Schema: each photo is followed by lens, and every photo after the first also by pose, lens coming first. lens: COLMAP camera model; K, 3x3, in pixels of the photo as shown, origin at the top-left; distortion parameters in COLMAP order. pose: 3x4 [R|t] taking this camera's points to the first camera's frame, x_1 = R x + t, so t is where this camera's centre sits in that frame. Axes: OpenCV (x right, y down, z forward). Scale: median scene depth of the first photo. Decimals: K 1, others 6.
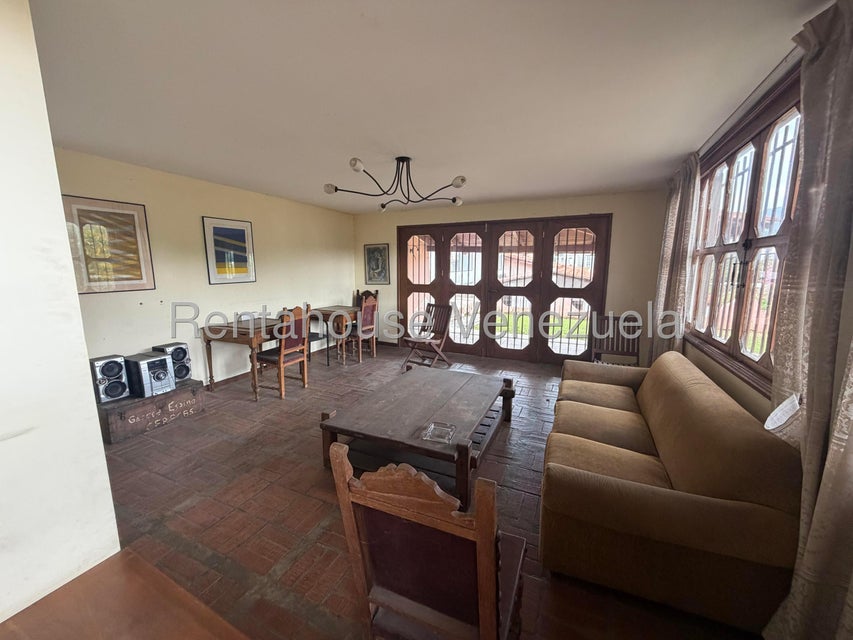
lens RADIAL K [[340.7, 0, 424.6], [0, 340.7, 318.0], [0, 0, 1]] dist [0.000643, -0.000158]
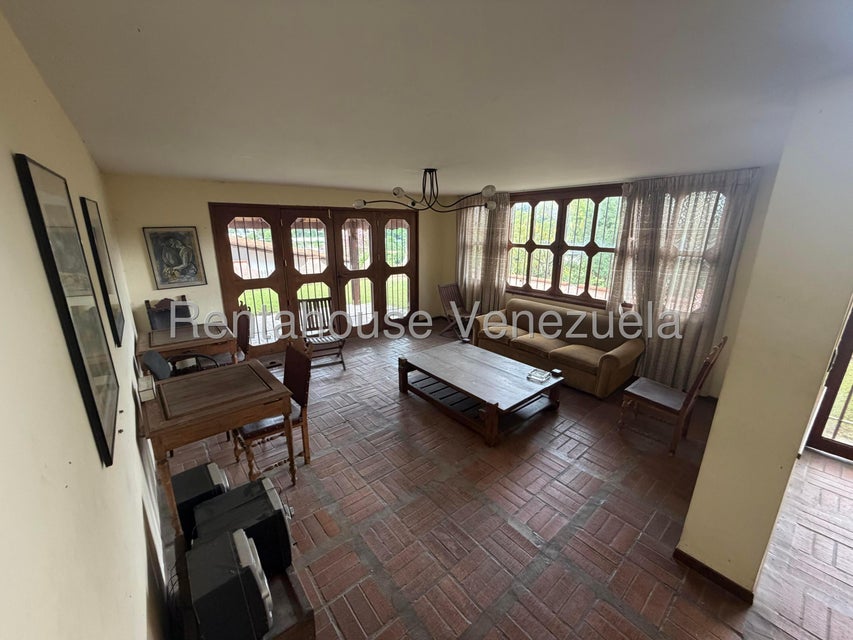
lens RADIAL K [[340.7, 0, 424.6], [0, 340.7, 318.0], [0, 0, 1]] dist [0.000643, -0.000158]
pose [[0.419337, -0.201661, 0.885149, -0.566244], [0.184018, 0.973657, 0.134647, -0.043165], [-0.888985, 0.106421, 0.445399, 0.289813]]
